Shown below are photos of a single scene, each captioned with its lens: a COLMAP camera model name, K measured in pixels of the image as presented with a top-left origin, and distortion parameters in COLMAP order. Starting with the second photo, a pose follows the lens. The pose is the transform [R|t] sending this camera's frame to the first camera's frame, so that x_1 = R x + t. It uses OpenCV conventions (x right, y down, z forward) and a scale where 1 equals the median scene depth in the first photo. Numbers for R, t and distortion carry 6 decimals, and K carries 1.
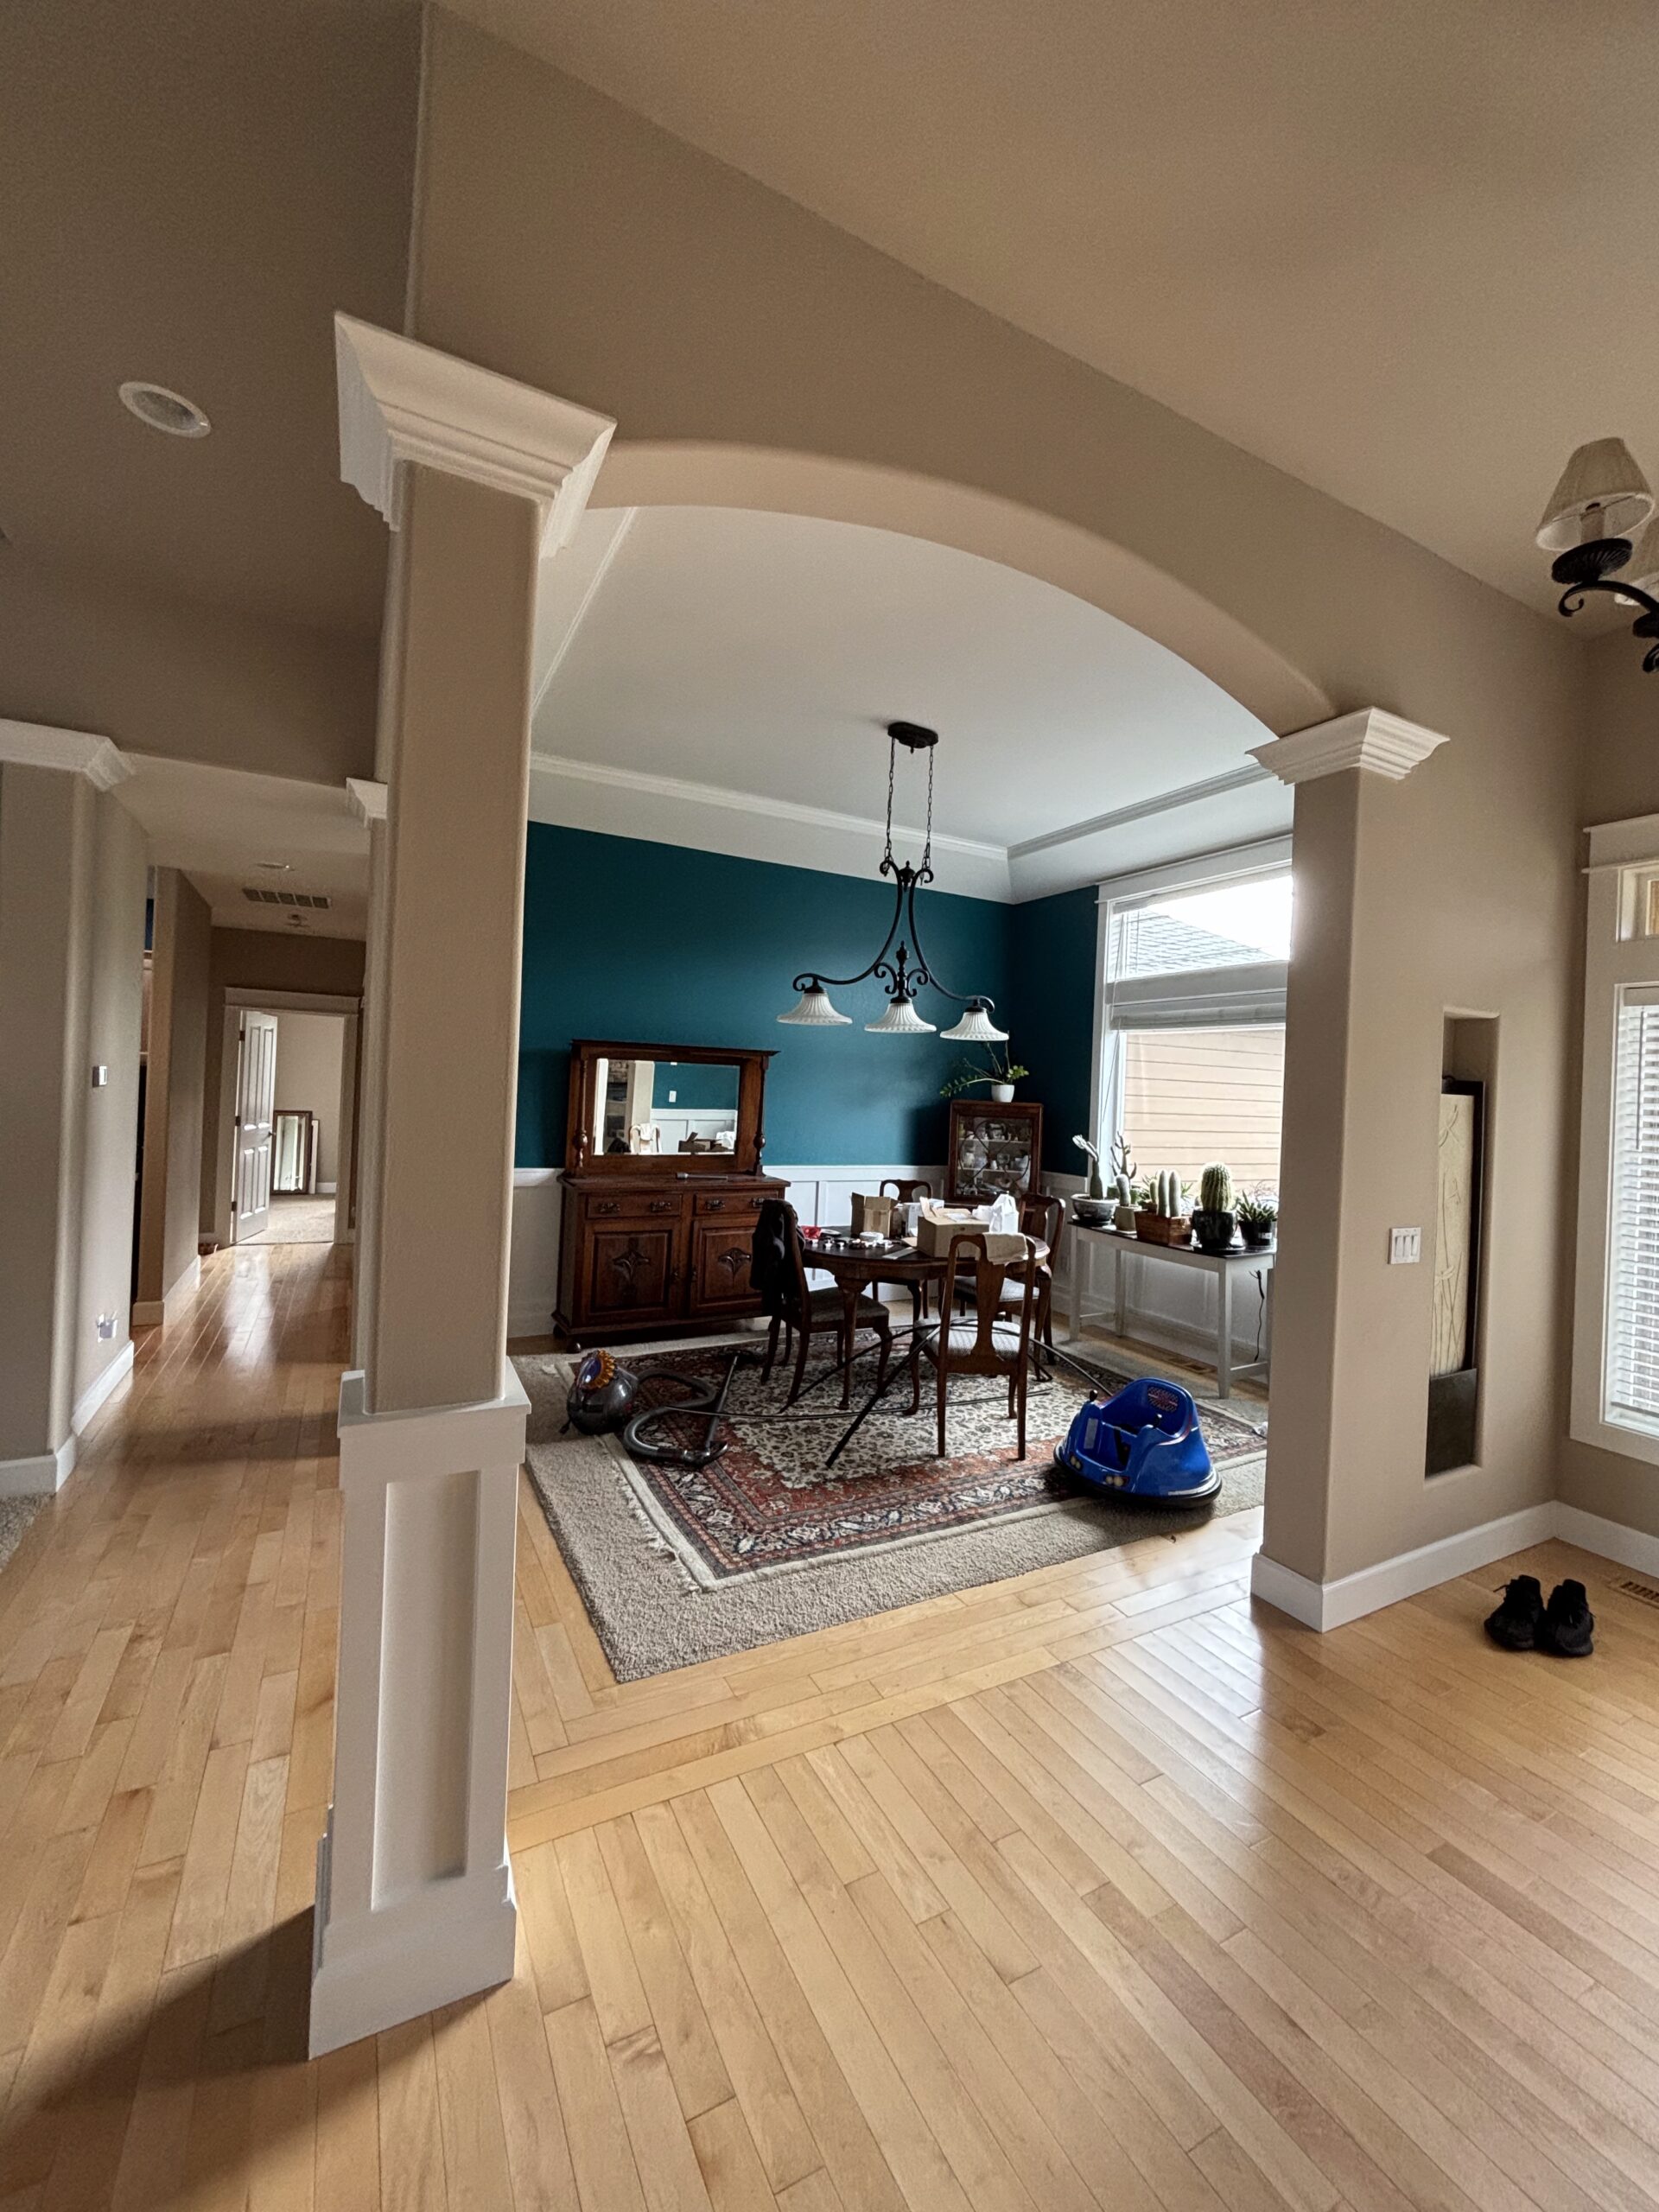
lens RADIAL K [[892.8, 0, 829.1], [0, 892.8, 1095.3], [0, 0, 1]] dist [0.000579, 0.000042]
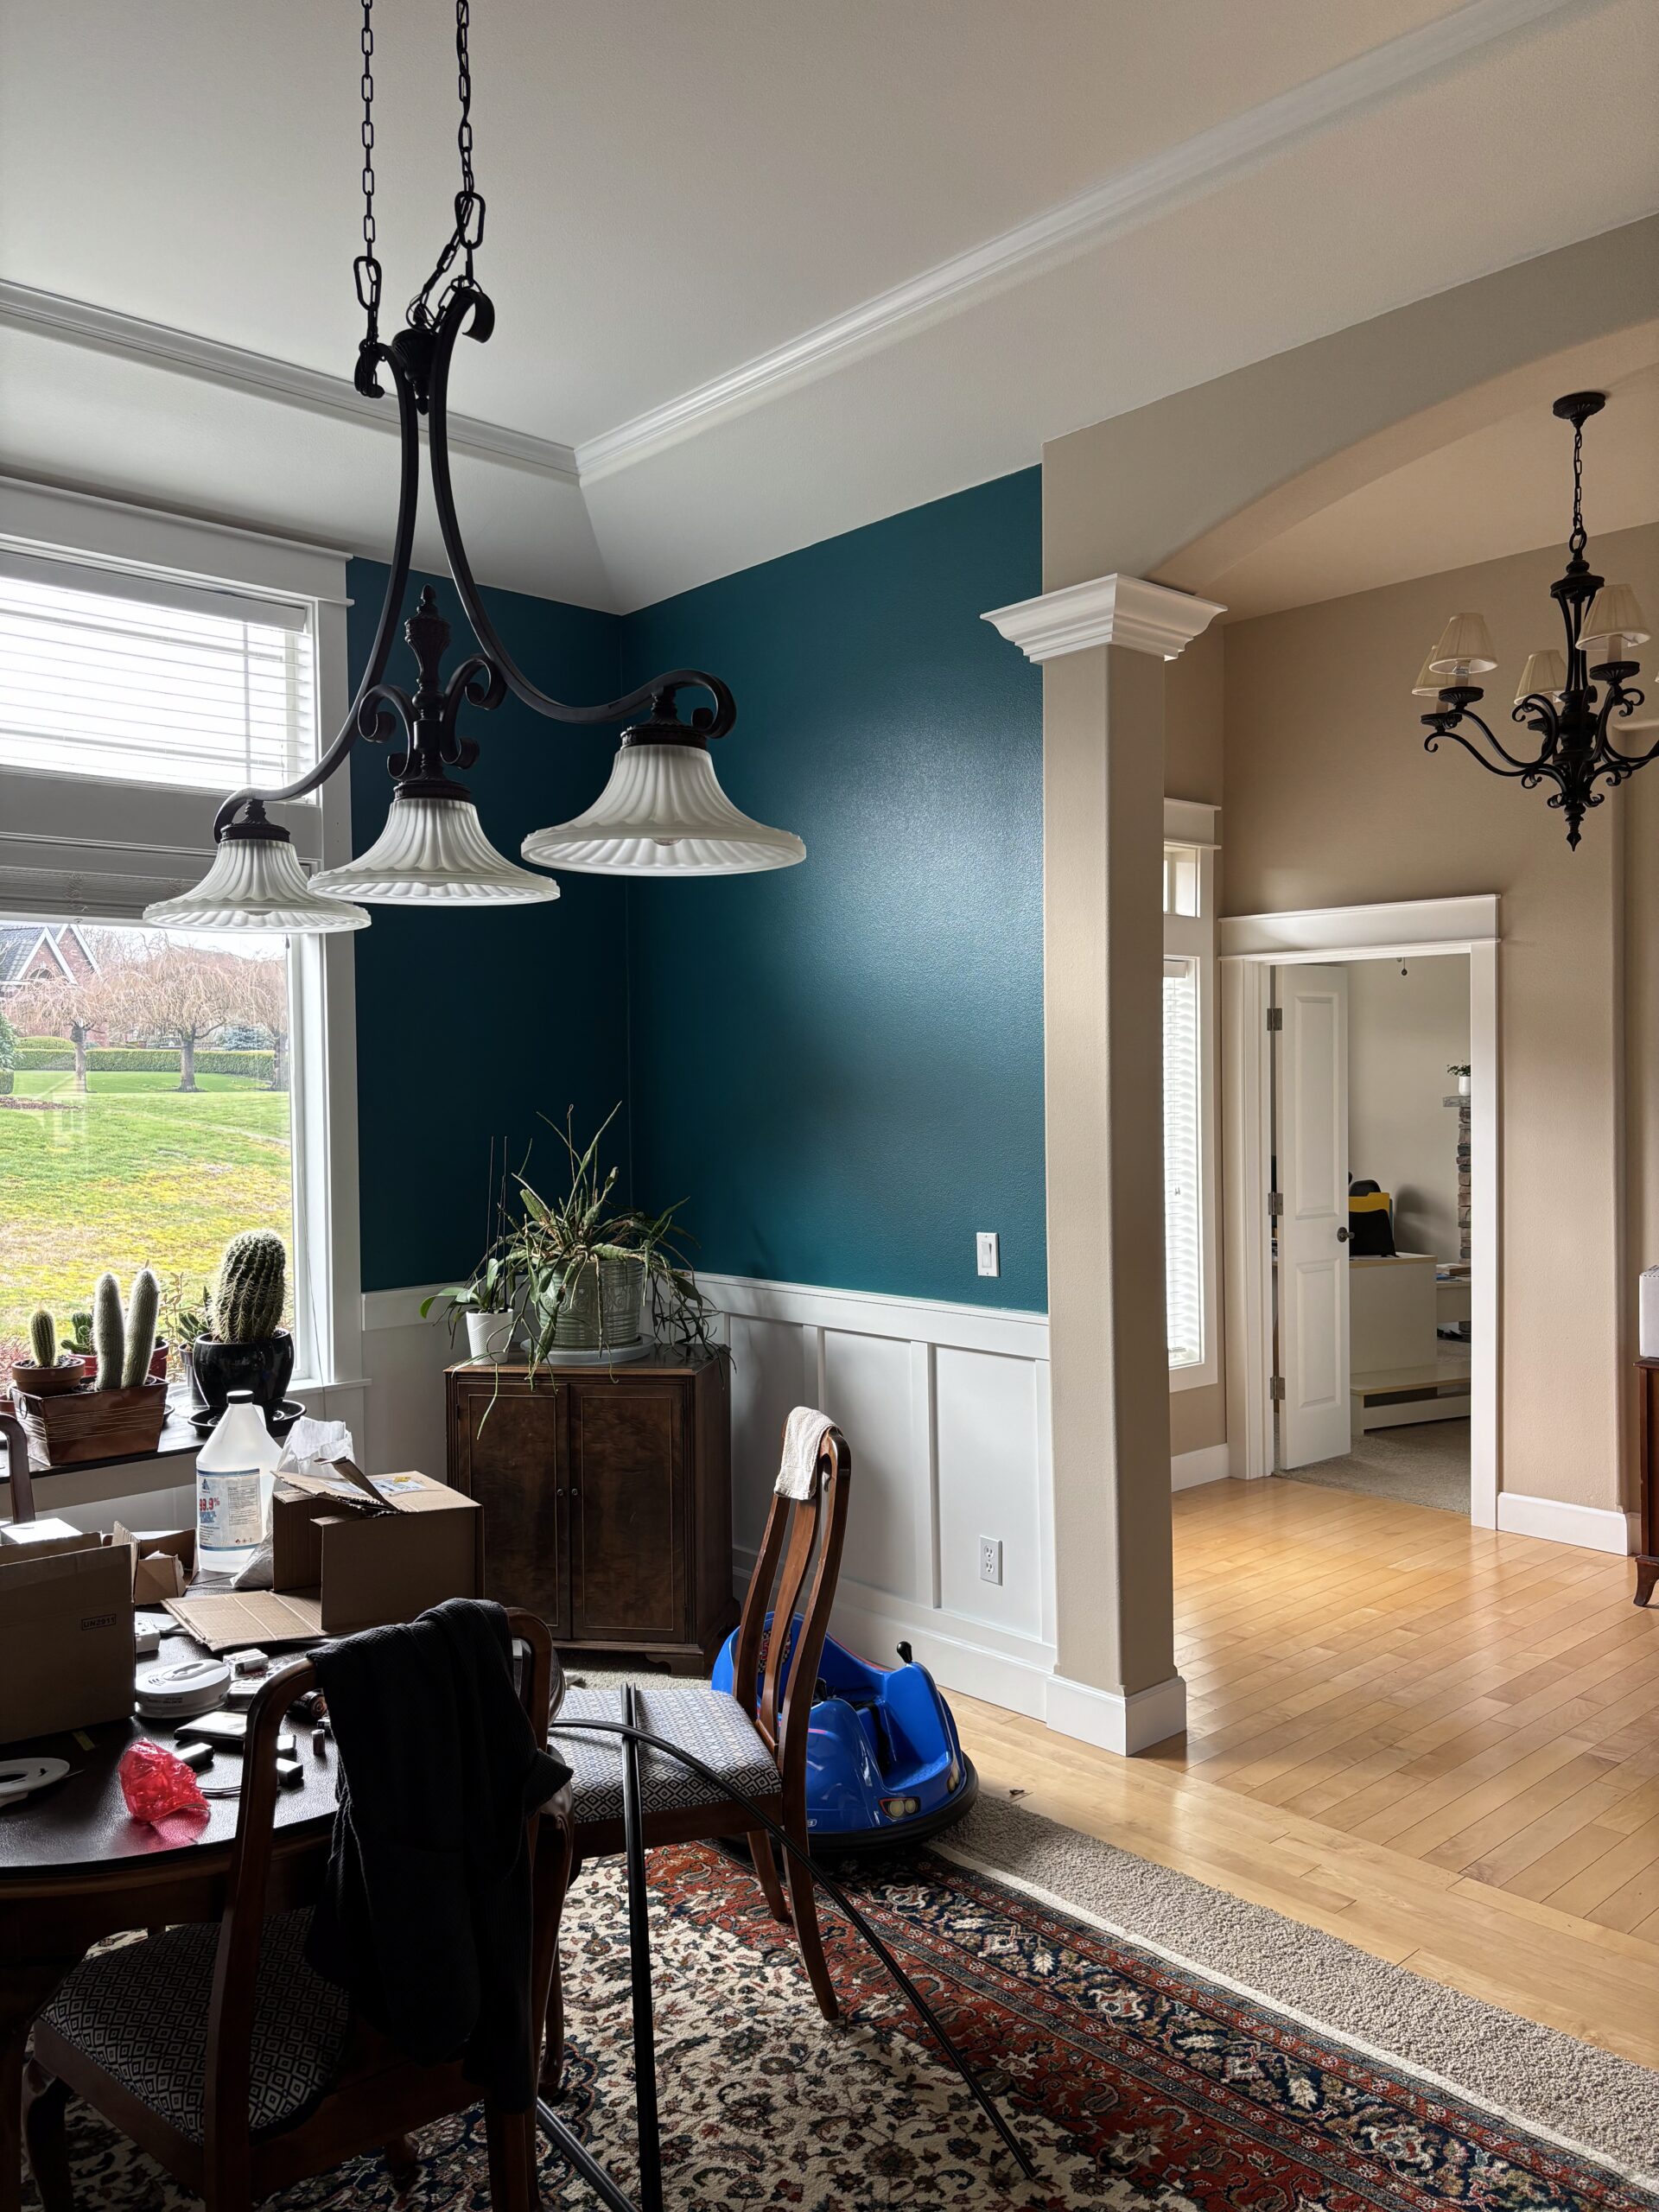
lens RADIAL K [[1675.2, 0, 827.7], [0, 1675.2, 1107.4], [0, 0, 1]] dist [0.017788, 0.012169]
pose [[-0.249958, -0.061645, 0.966292, -0.616109], [0.008807, 0.997785, 0.065932, -0.052804], [-0.968217, 0.024990, -0.248862, 1.261206]]
